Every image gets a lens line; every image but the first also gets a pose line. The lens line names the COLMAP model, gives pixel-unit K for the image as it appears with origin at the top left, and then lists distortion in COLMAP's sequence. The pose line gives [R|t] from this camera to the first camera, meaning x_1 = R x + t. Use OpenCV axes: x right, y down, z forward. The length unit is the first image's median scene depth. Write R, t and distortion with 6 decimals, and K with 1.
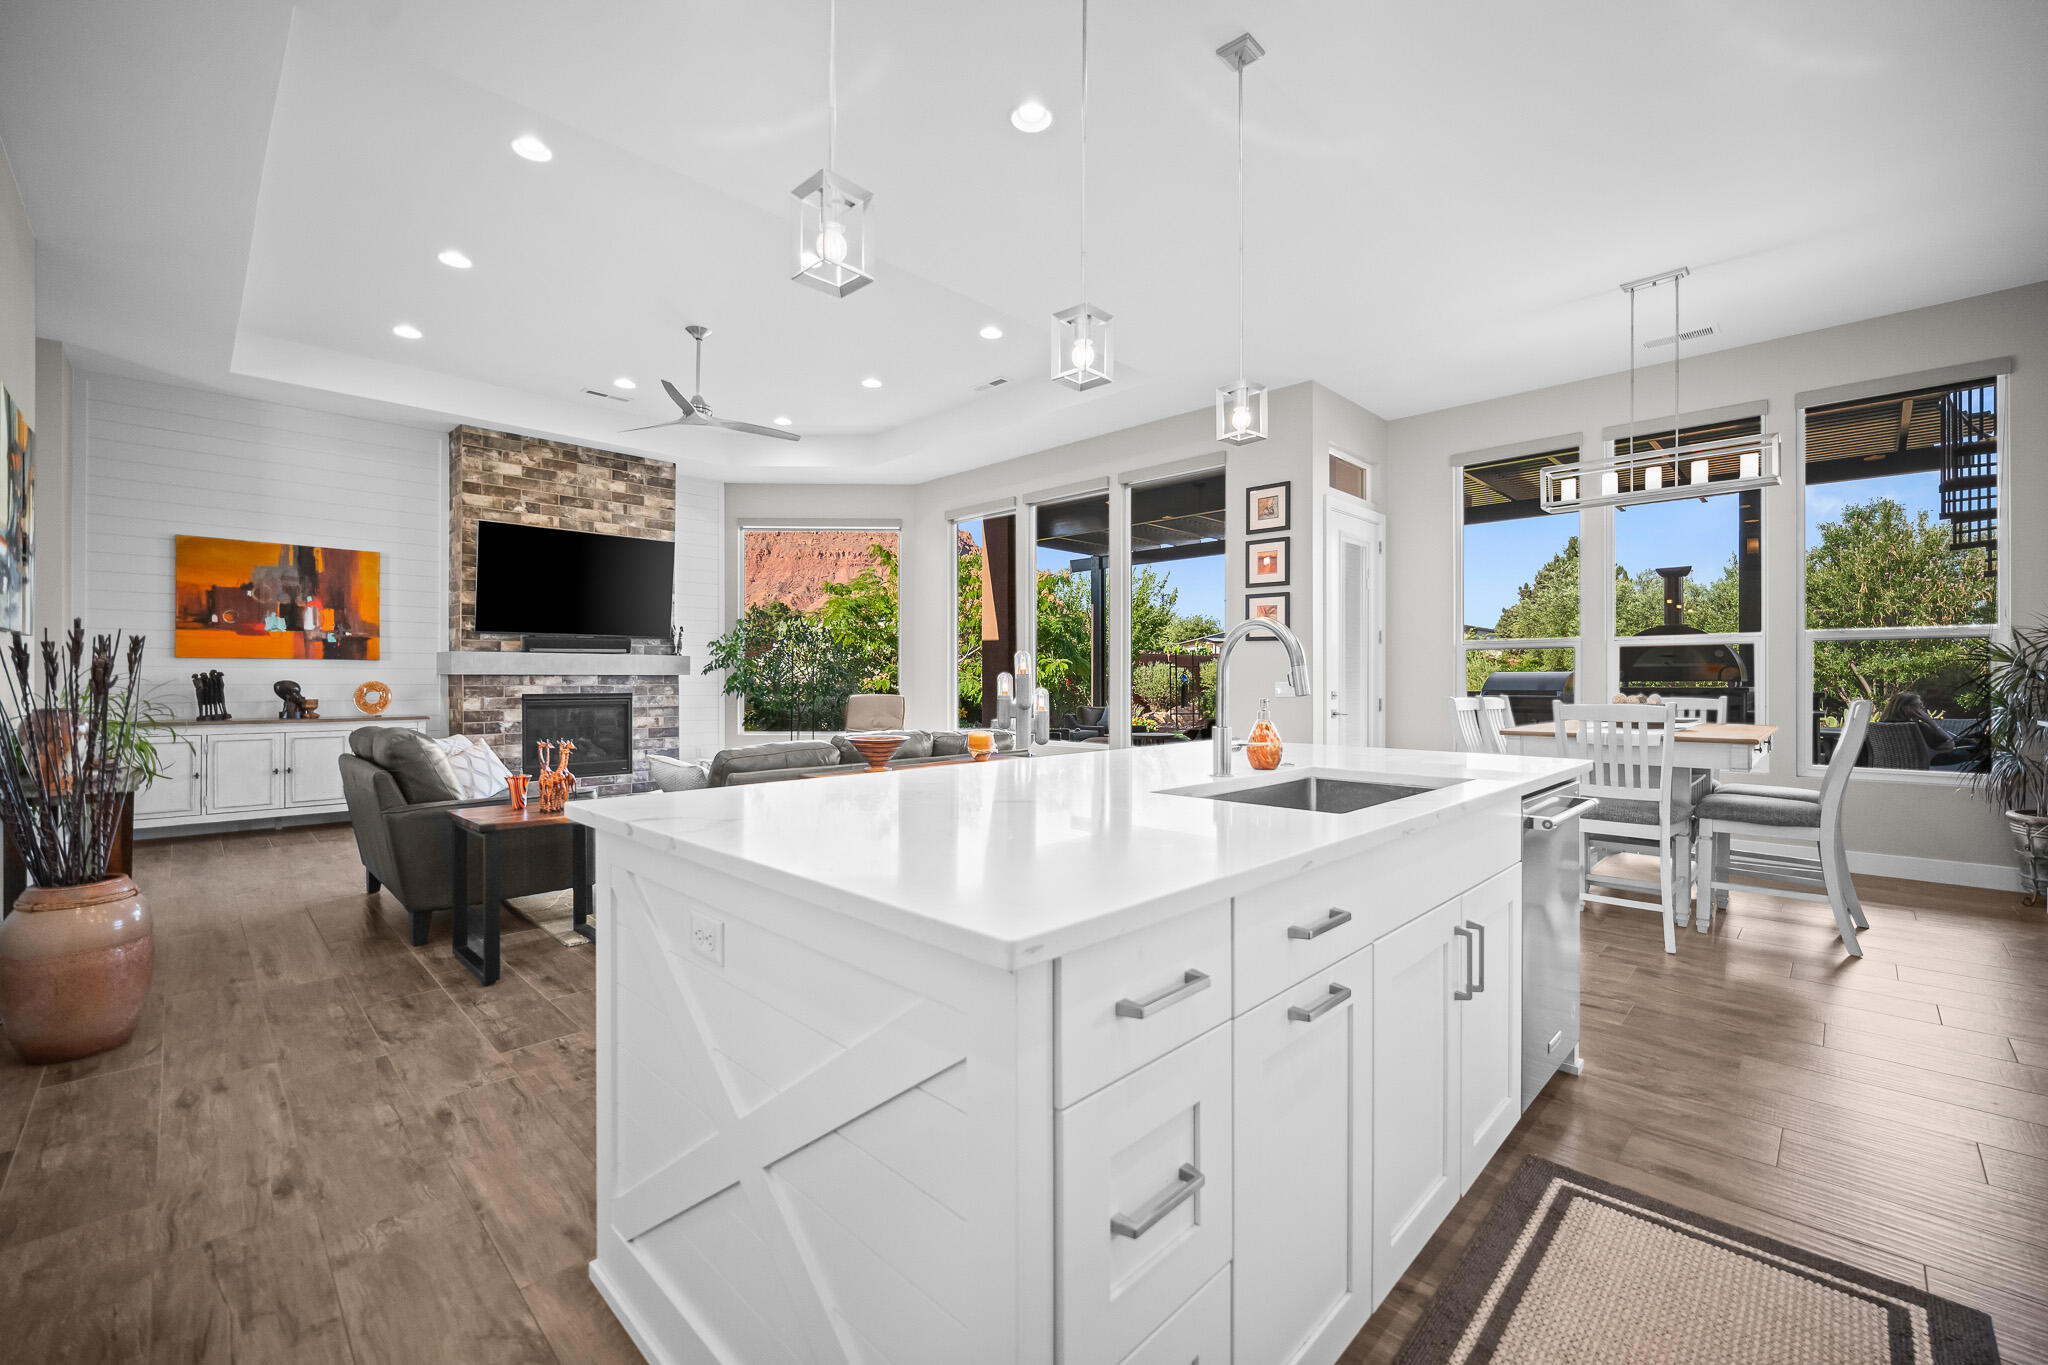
lens RADIAL K [[844.0, 0, 1027.5], [0, 844.0, 678.0], [0, 0, 1]] dist [0.000406, 0.000029]
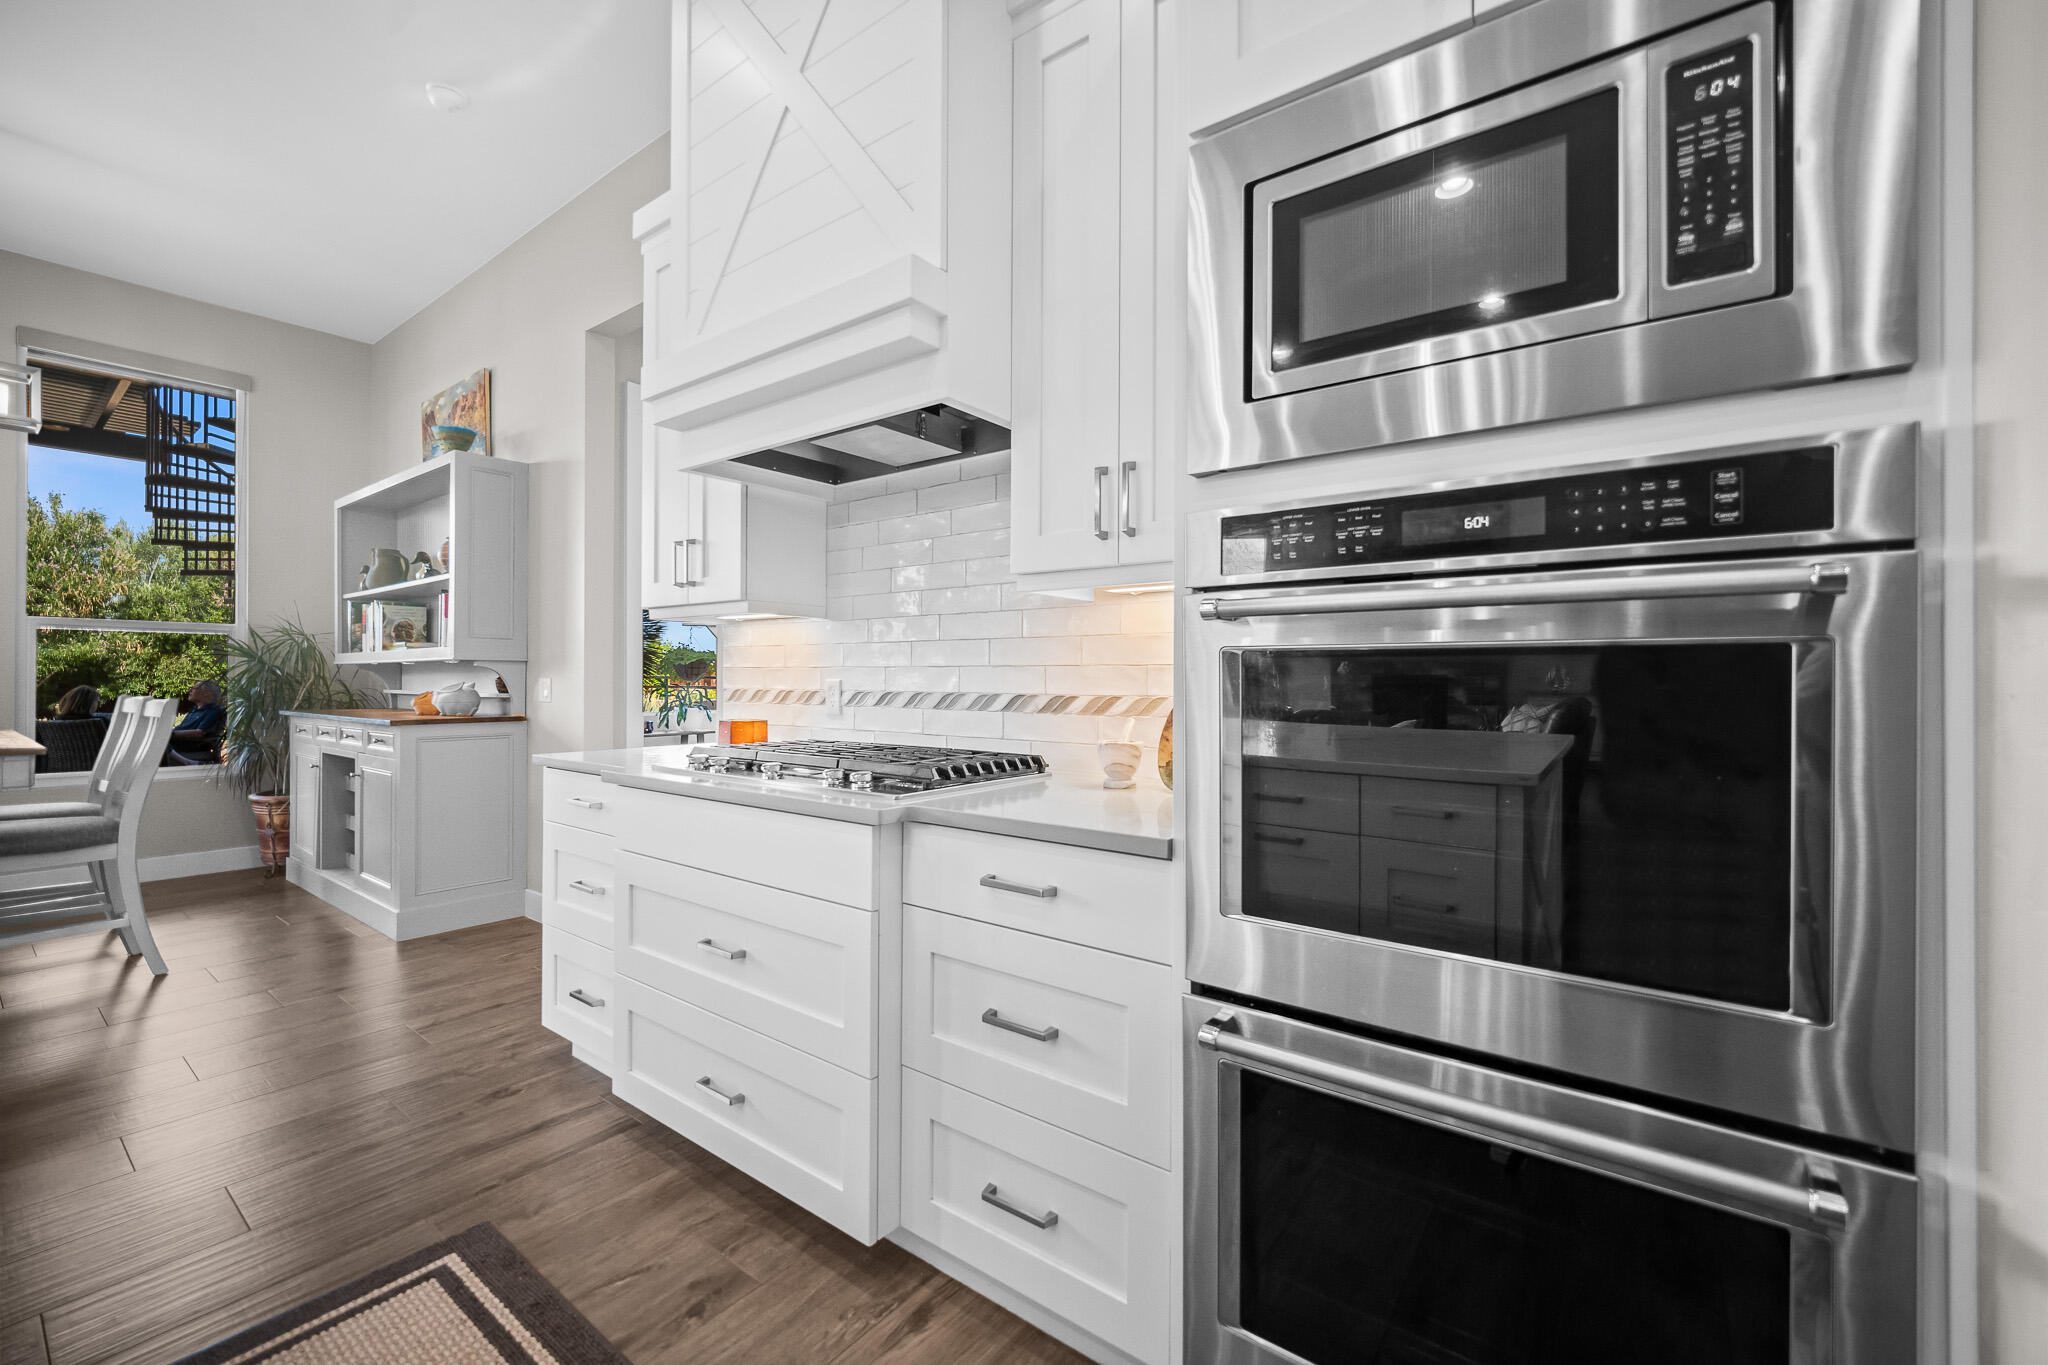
lens RADIAL K [[834.1, 0, 1038.7], [0, 834.1, 670.9], [0, 0, 1]] dist [-0.005273, 0.000077]
pose [[-0.144037, 0.006529, 0.989551, -0.025279], [-0.006907, 0.999947, -0.007603, -0.000569], [-0.989548, -0.007930, -0.143985, 0.092388]]
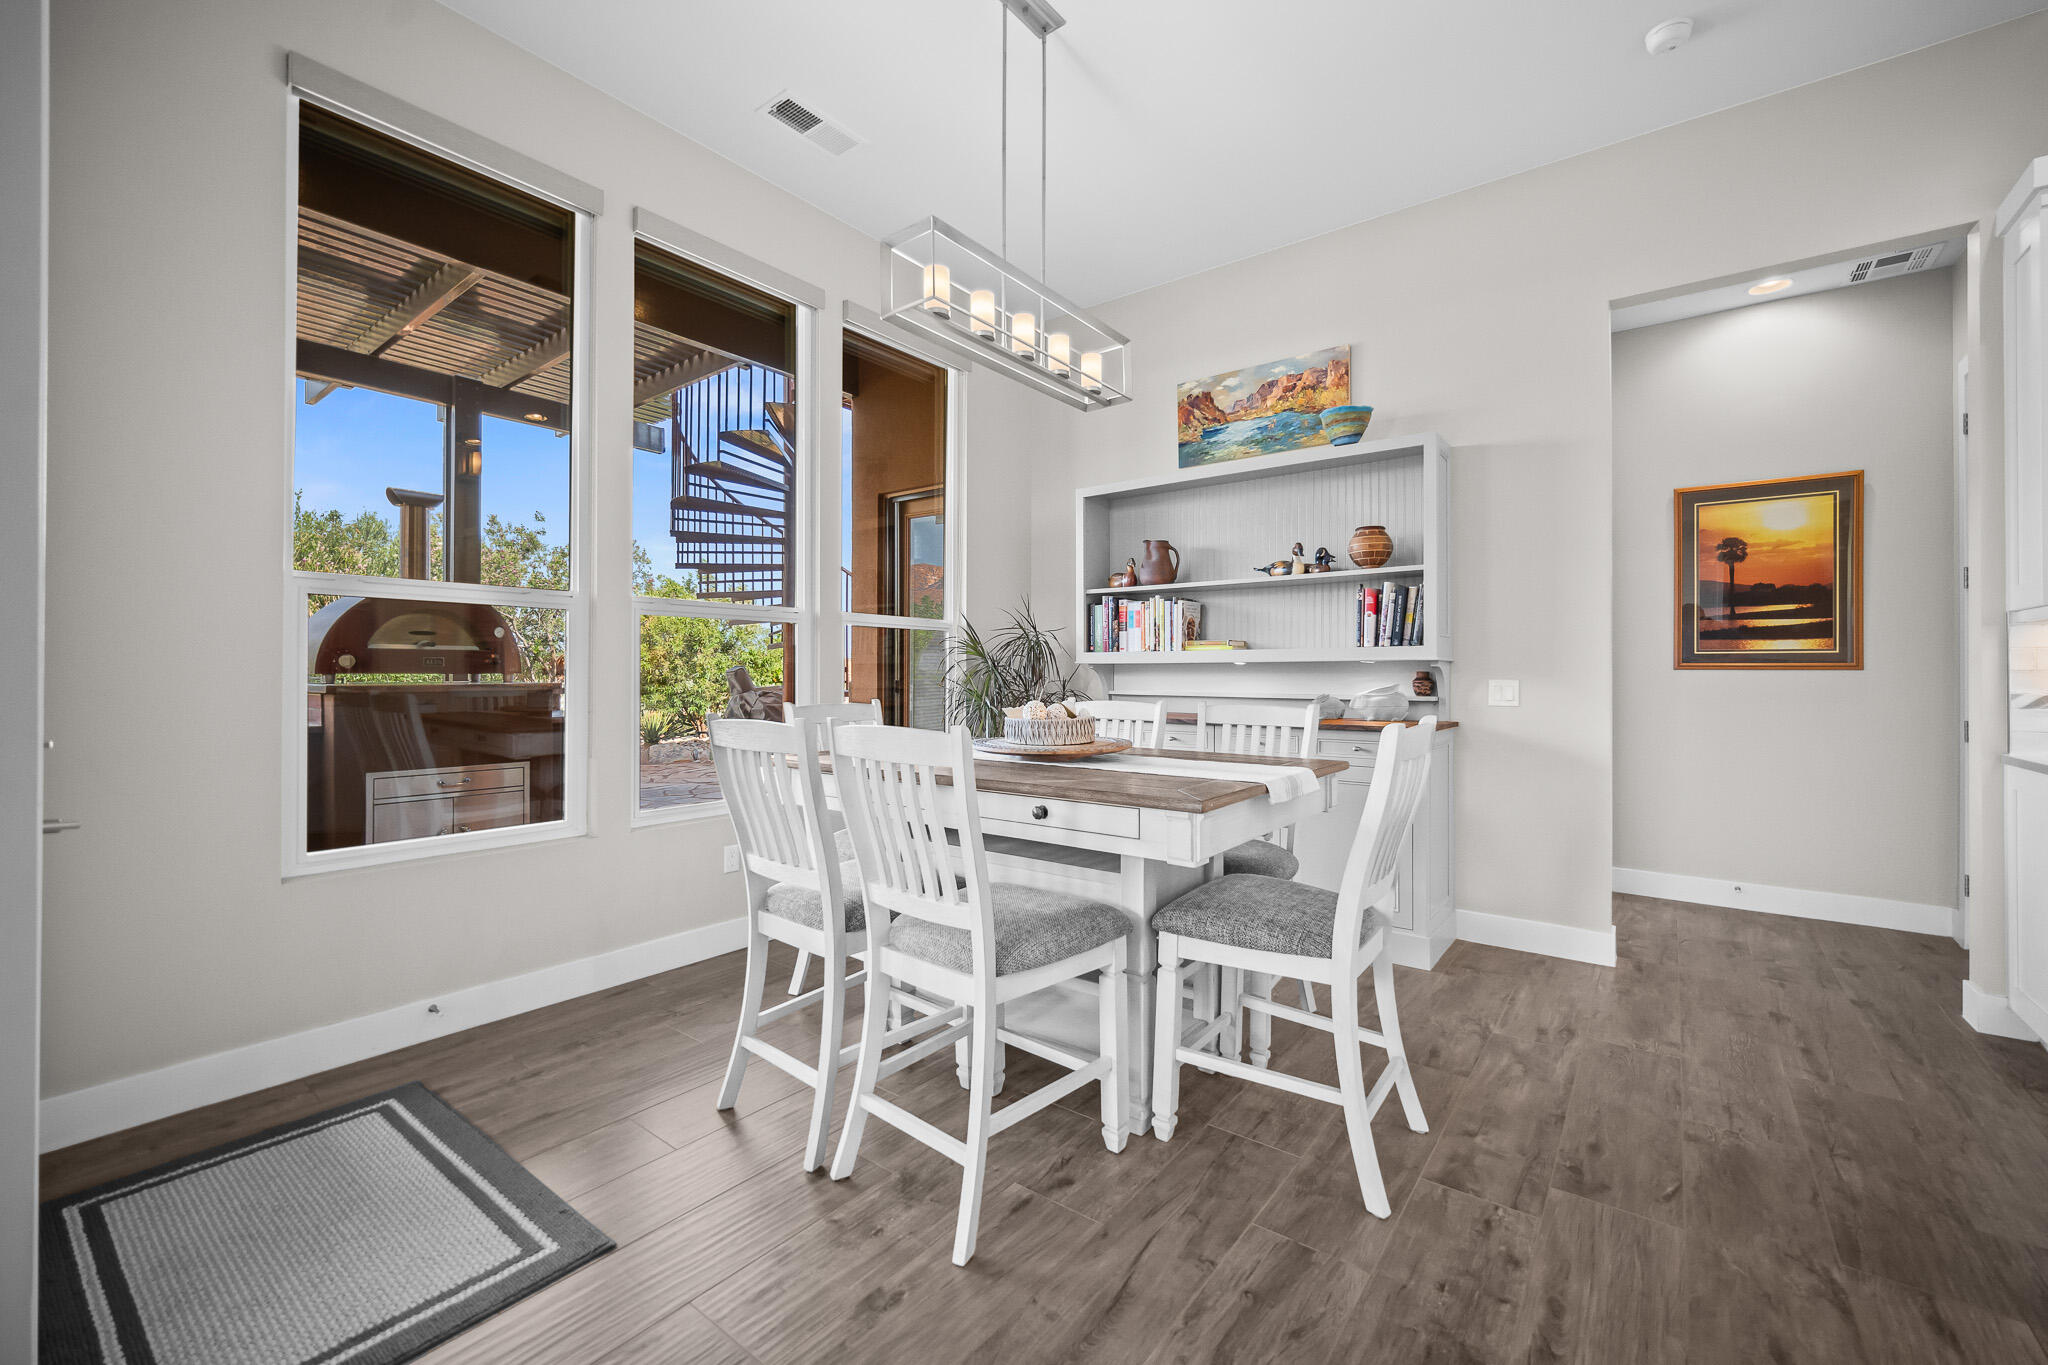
lens RADIAL K [[834.1, 0, 1038.7], [0, 834.1, 670.9], [0, 0, 1]] dist [-0.005273, 0.000077]
pose [[-0.132033, 0.001474, 0.991244, 0.107378], [-0.007632, 0.999968, -0.002503, 0.000057], [-0.991216, -0.007896, -0.132017, 0.707556]]
